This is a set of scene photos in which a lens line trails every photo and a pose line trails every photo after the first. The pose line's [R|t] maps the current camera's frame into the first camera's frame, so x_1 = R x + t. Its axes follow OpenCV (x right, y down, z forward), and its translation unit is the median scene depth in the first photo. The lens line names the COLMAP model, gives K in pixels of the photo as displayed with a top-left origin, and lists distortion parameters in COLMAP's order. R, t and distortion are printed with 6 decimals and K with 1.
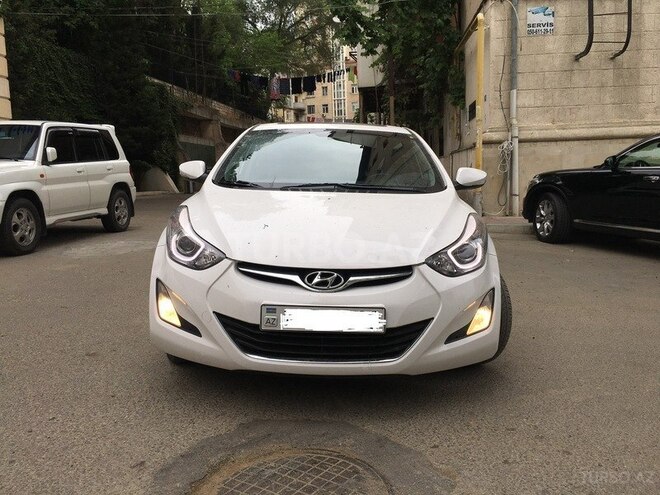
lens RADIAL K [[563.9, 0, 330.0], [0, 563.9, 247.5], [0, 0, 1]] dist [0.081604, -0.122485]
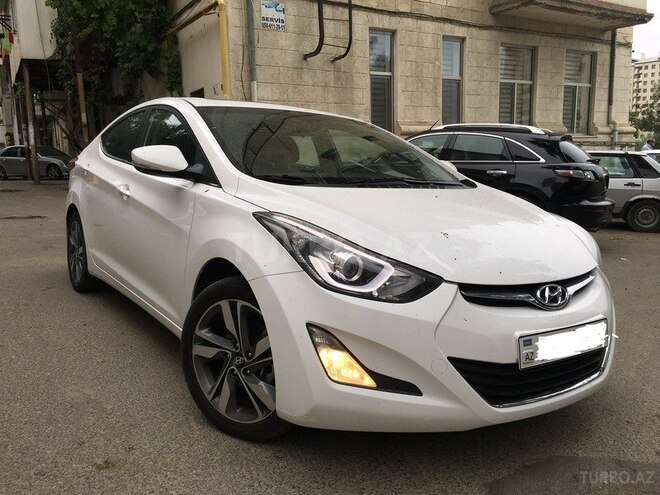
lens RADIAL K [[563.9, 0, 330.0], [0, 563.9, 247.5], [0, 0, 1]] dist [0.081604, -0.122485]
pose [[0.813157, -0.075525, 0.577124, -0.178528], [0.065909, 0.997116, 0.037622, -0.015511], [-0.578301, 0.007446, 0.815790, 0.119136]]
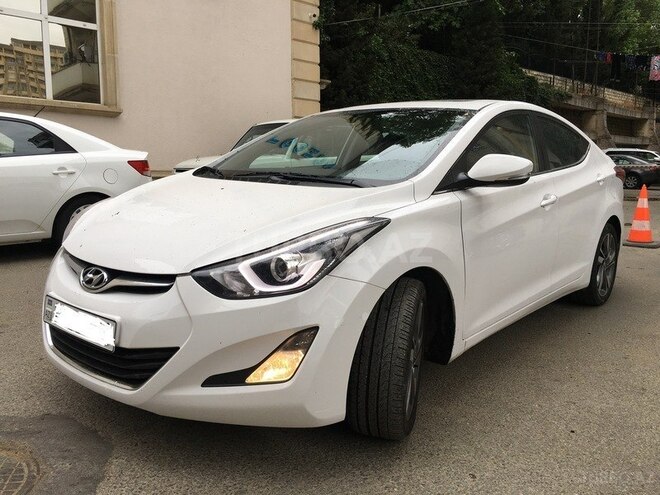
lens RADIAL K [[563.9, 0, 330.0], [0, 563.9, 247.5], [0, 0, 1]] dist [0.081604, -0.122485]
pose [[0.772795, 0.098173, -0.627017, 0.190766], [-0.094356, 0.994756, 0.039457, -0.013718], [0.627602, 0.028671, 0.778006, 0.126960]]
